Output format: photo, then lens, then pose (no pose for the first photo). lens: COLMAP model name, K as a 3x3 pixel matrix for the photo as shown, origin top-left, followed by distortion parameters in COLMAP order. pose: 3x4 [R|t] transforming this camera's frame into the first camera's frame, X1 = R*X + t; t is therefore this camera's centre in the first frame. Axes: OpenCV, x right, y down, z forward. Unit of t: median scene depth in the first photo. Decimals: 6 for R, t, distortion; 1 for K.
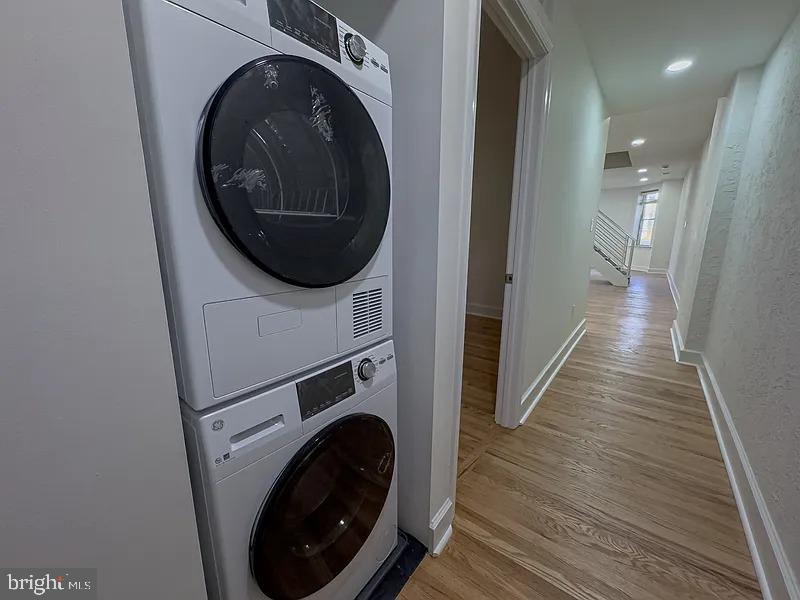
lens RADIAL K [[319.1, 0, 400.0], [0, 319.1, 300.0], [0, 0, 1]] dist [-0.001498, -0.000290]
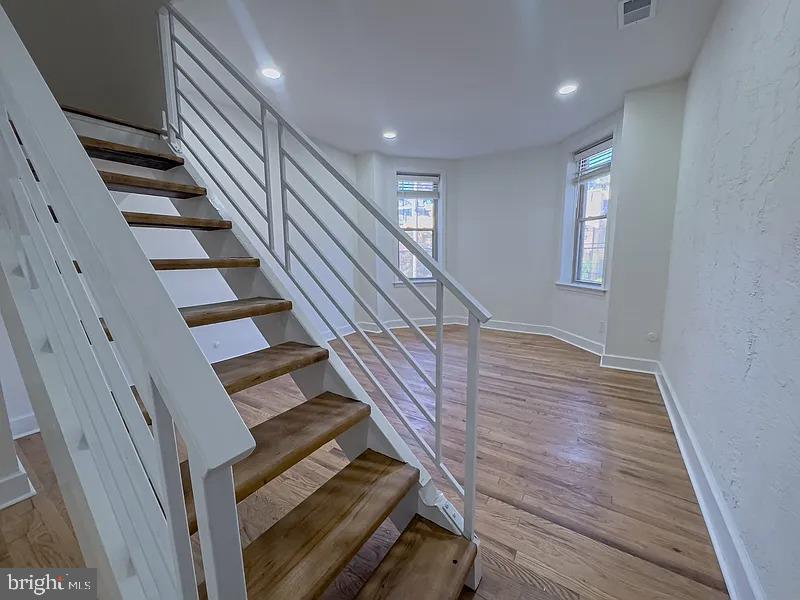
lens RADIAL K [[319.1, 0, 400.0], [0, 319.1, 300.0], [0, 0, 1]] dist [-0.001498, -0.000290]
pose [[0.996167, -0.020171, 0.085118, 0.473419], [0.024670, 0.998335, -0.052135, -0.125055], [-0.083925, 0.054035, 0.995006, 0.592690]]
